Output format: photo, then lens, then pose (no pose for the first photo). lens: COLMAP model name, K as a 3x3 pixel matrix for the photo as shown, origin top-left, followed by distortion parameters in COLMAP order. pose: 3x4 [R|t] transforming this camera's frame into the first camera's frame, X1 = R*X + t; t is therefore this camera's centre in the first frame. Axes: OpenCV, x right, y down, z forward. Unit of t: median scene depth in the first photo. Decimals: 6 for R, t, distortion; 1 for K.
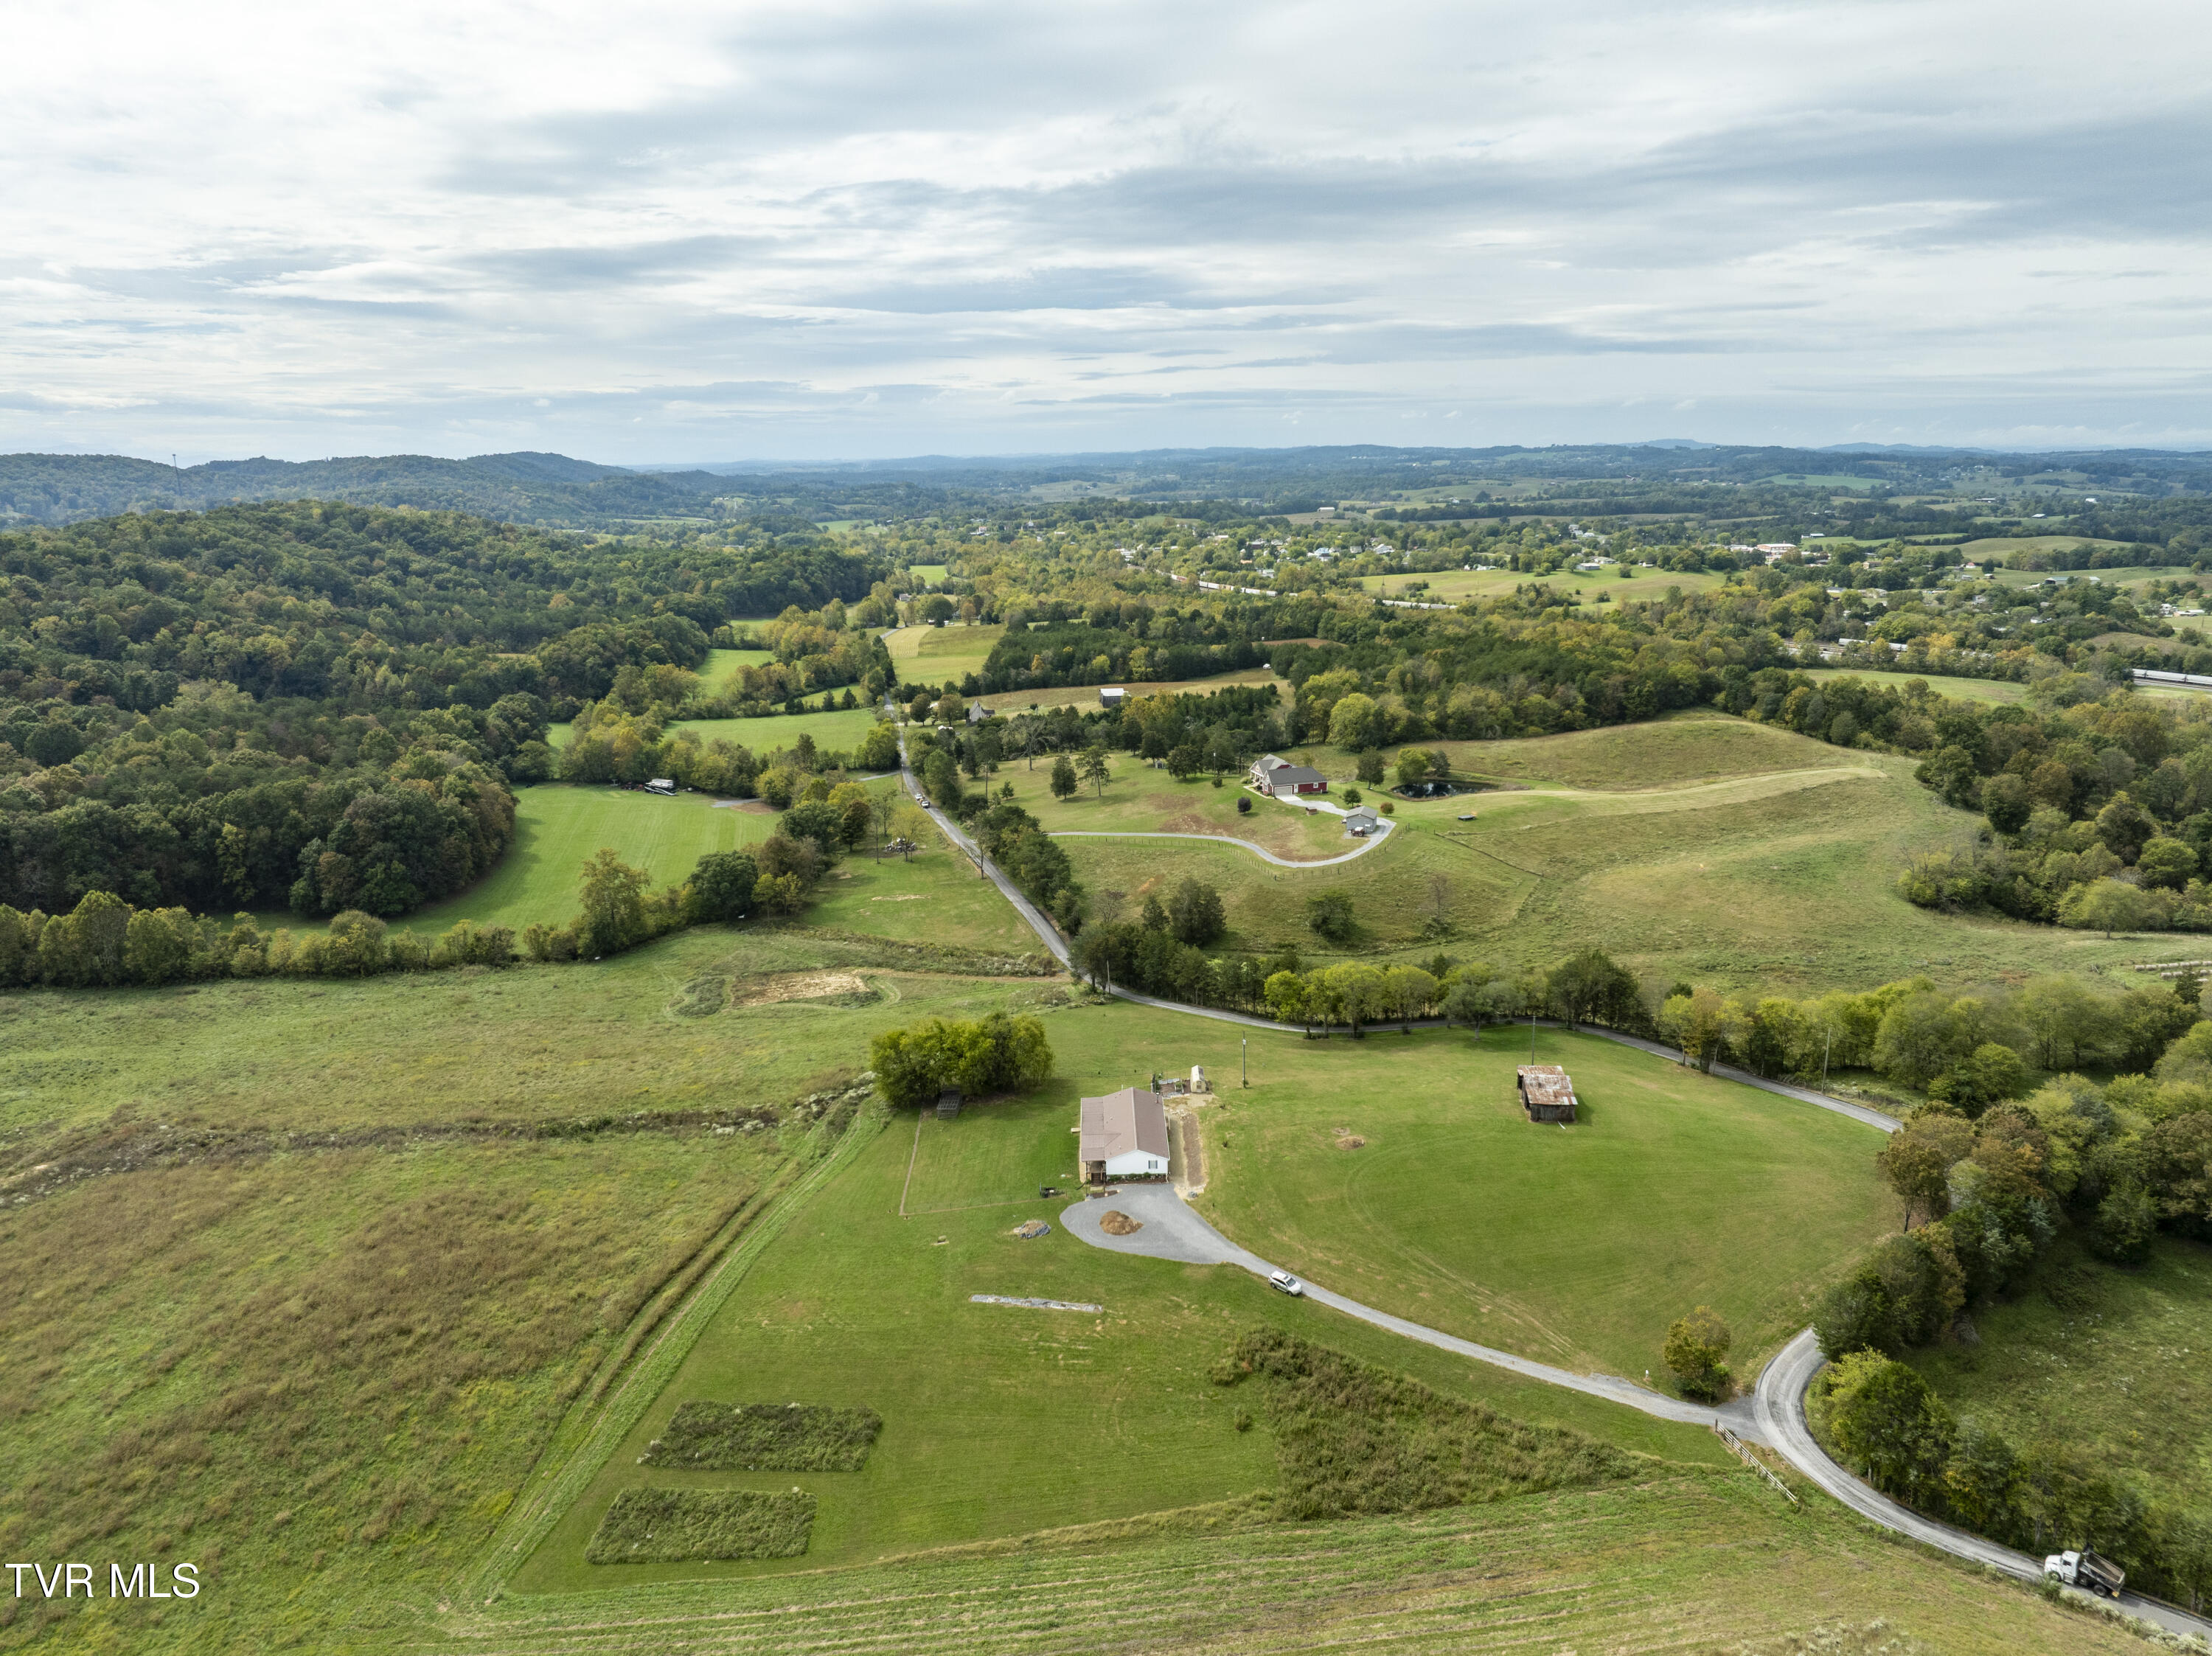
lens RADIAL K [[1556.4, 0, 1117.0], [0, 1556.4, 841.6], [0, 0, 1]] dist [-0.046854, 0.011827]
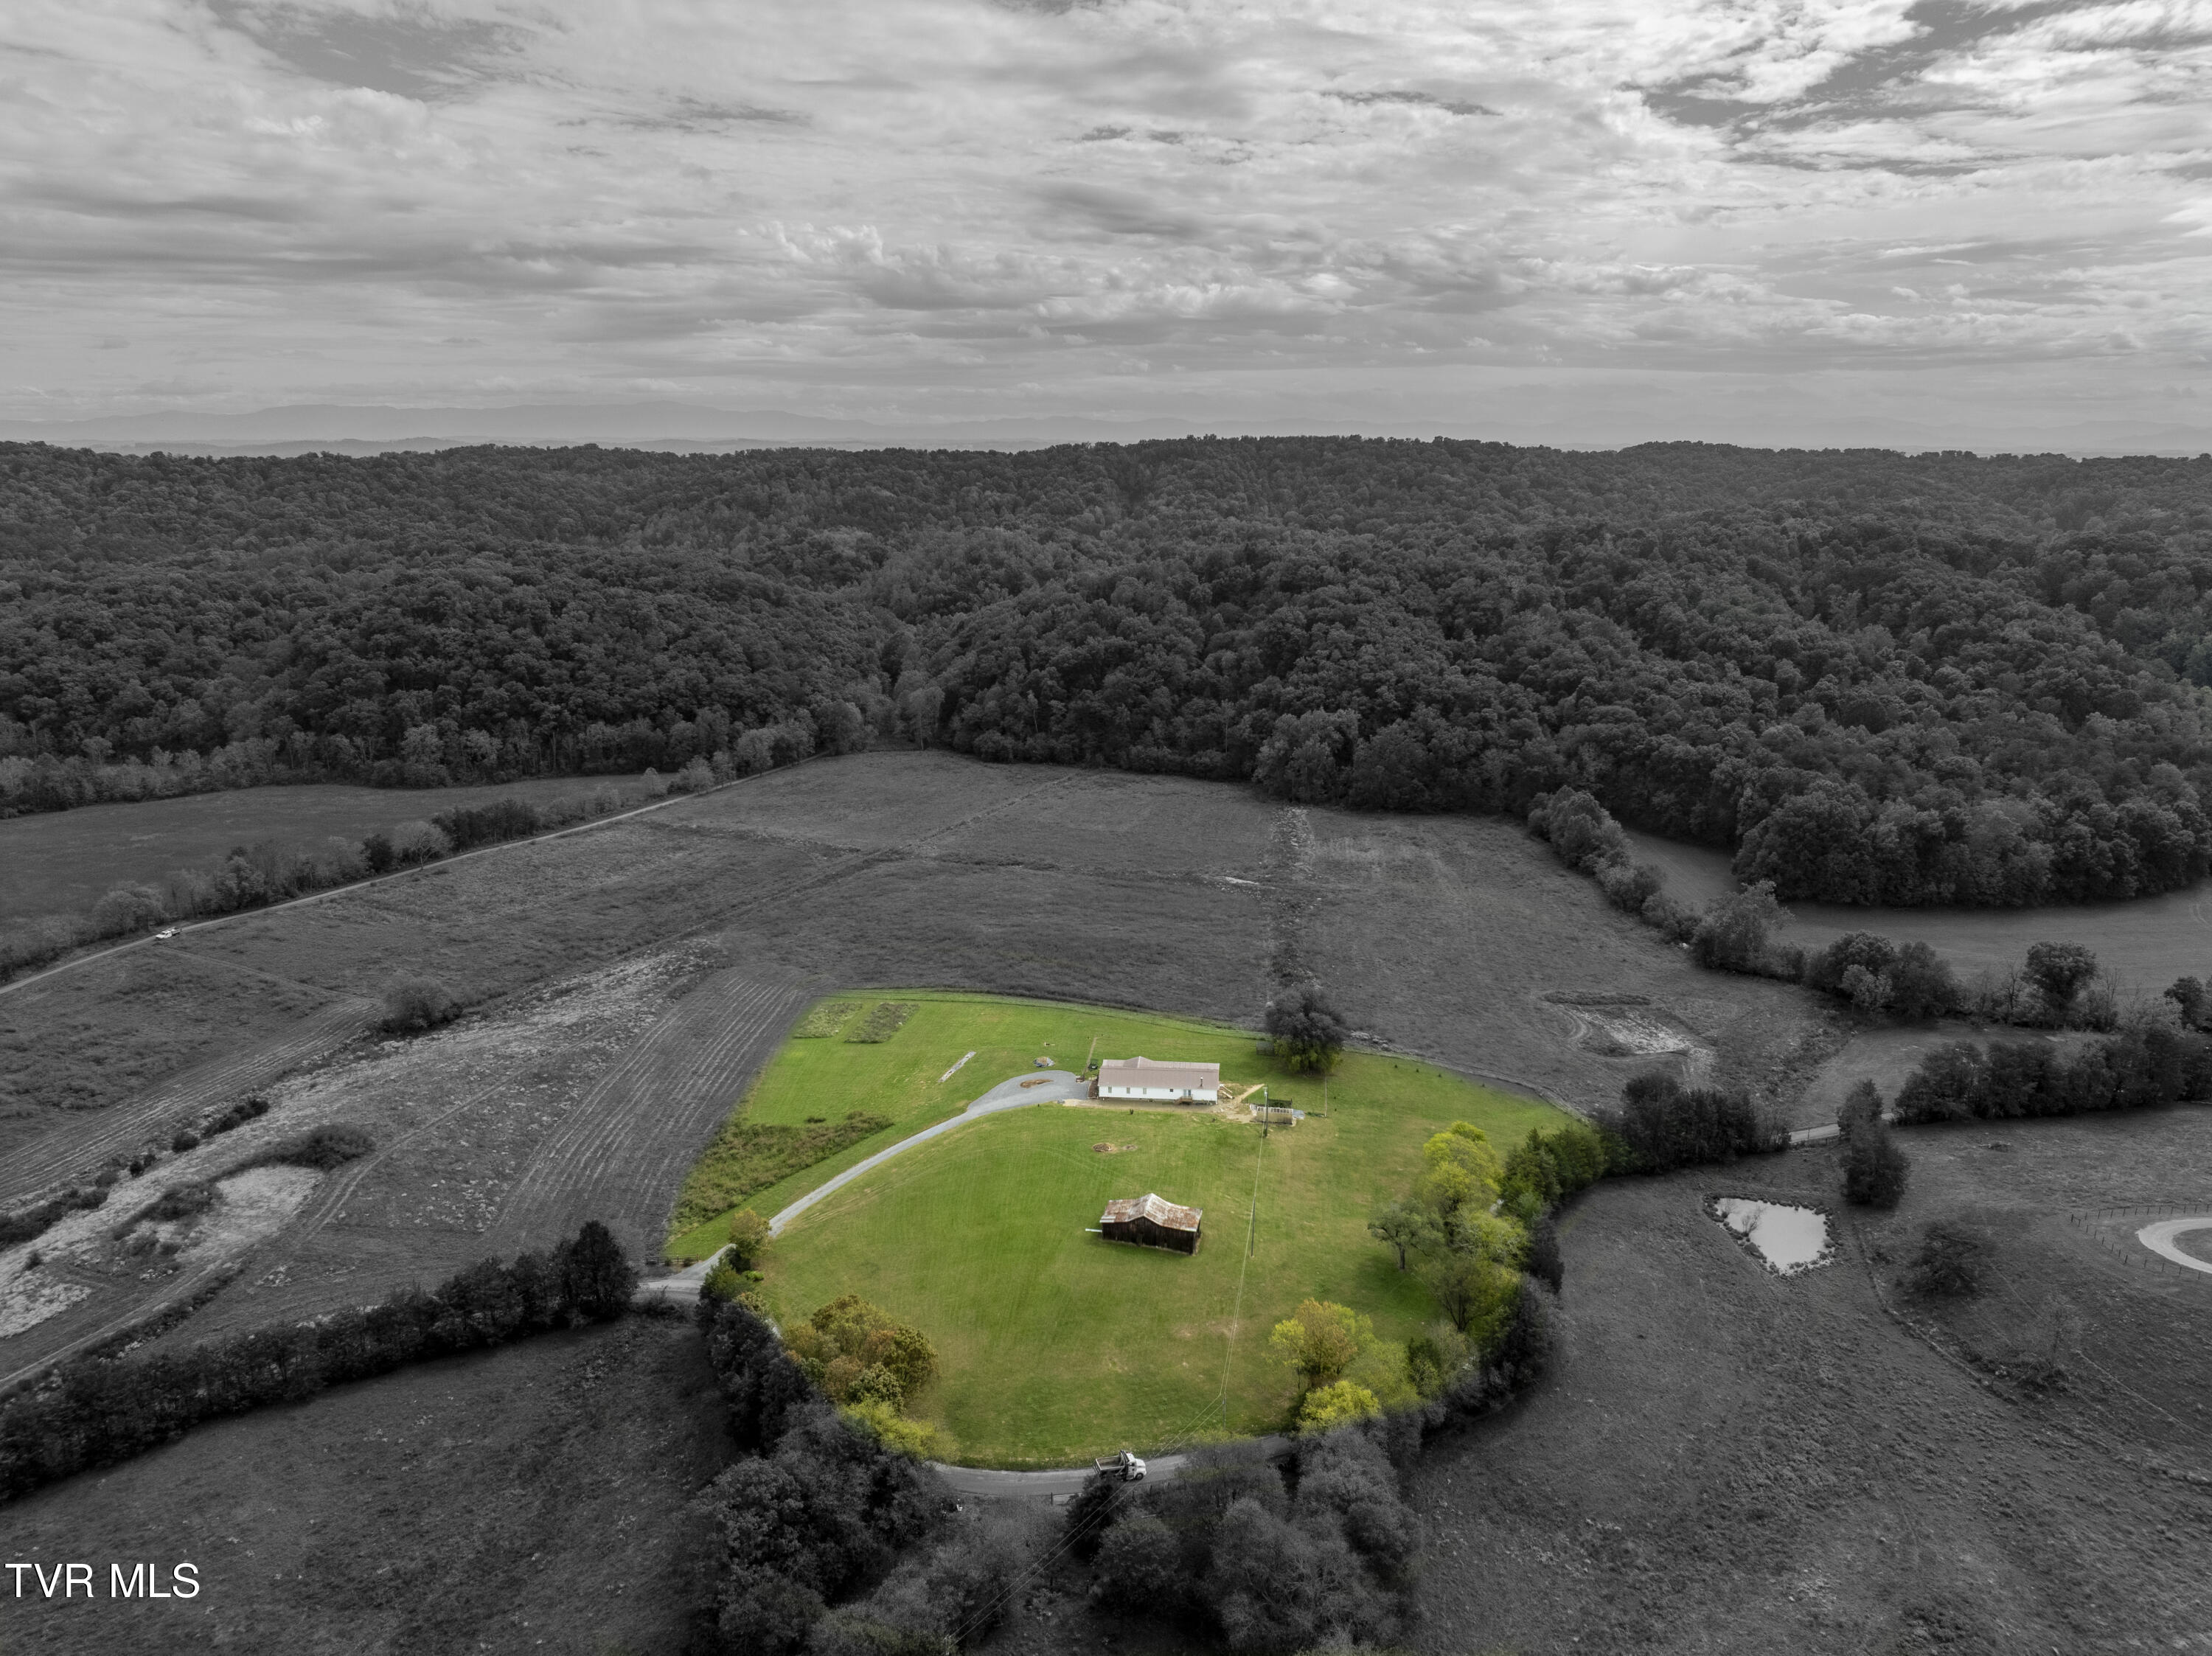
lens RADIAL K [[1556.4, 0, 1117.4], [0, 1556.4, 820.3], [0, 0, 1]] dist [-0.046854, 0.011827]
pose [[-0.104435, 0.245832, -0.963670, 1.081821], [-0.241397, 0.933726, 0.264354, -0.307938], [0.964791, 0.260235, -0.038171, 0.884536]]
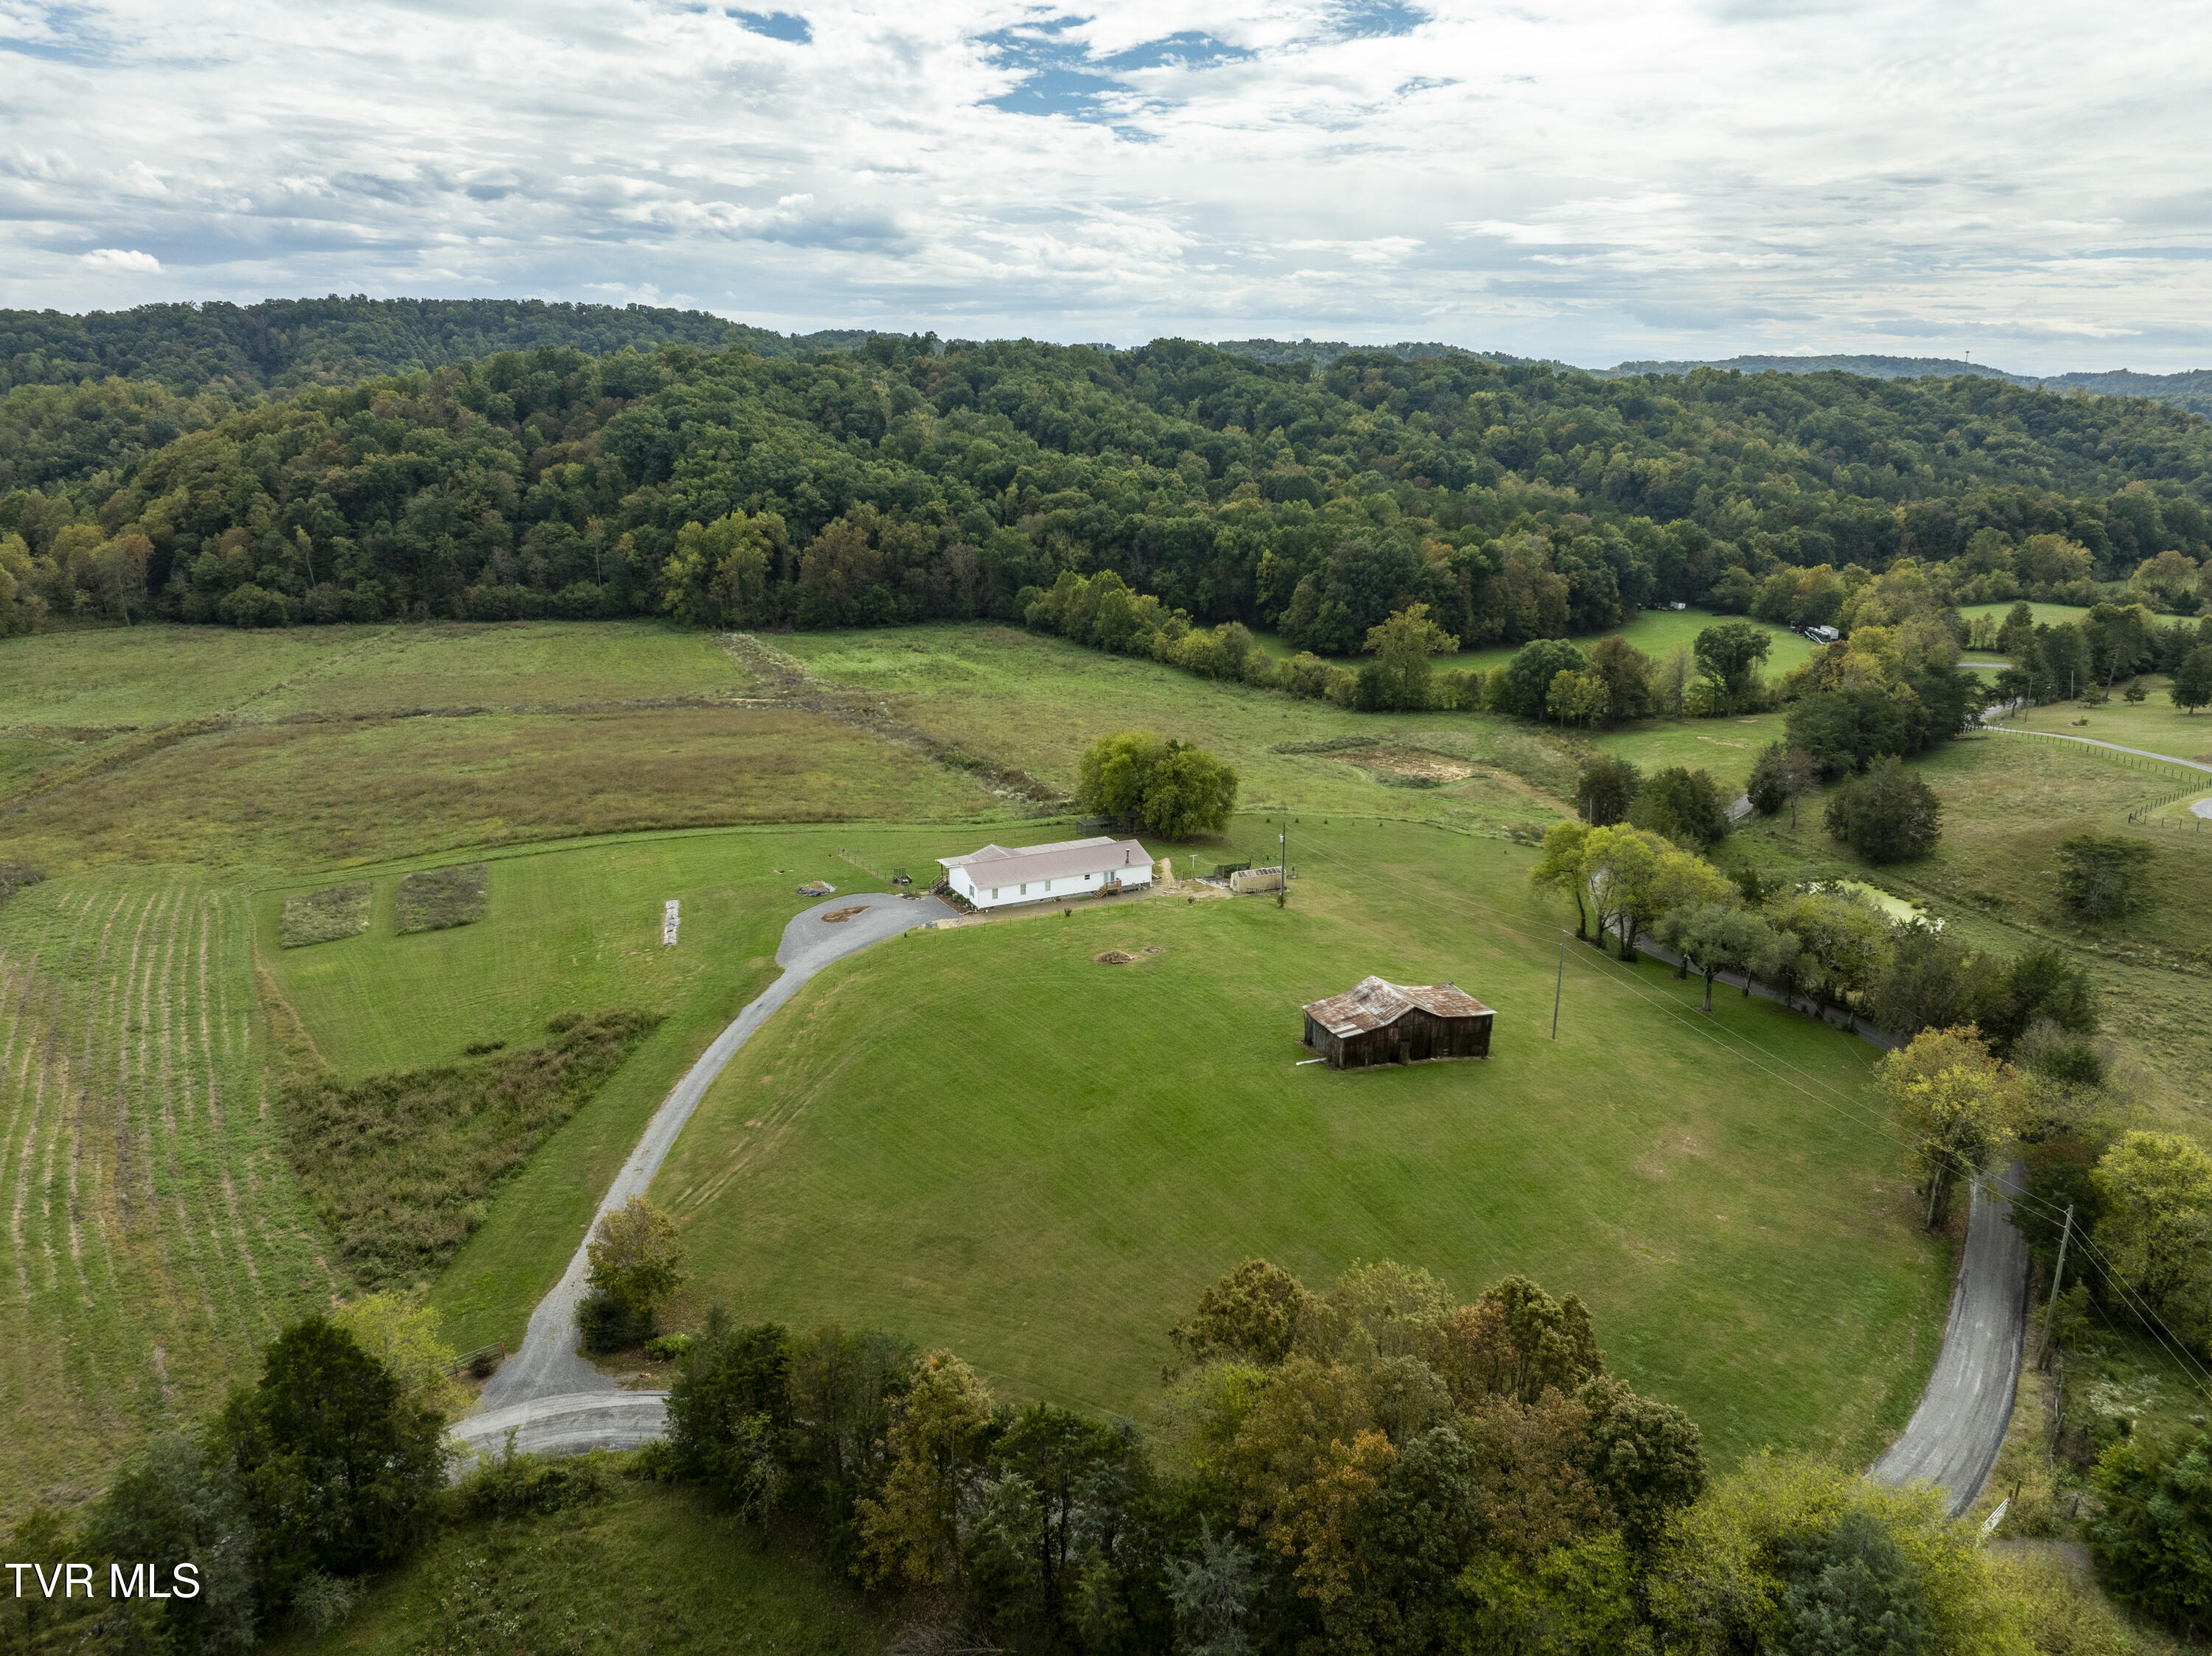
lens RADIAL K [[1556.4, 0, 1118.2], [0, 1556.4, 814.8], [0, 0, 1]] dist [-0.046854, 0.011827]
pose [[0.440975, 0.249979, -0.862004, 0.634867], [-0.228137, 0.960104, 0.161720, 0.024478], [0.868041, 0.125340, 0.480411, 0.601113]]
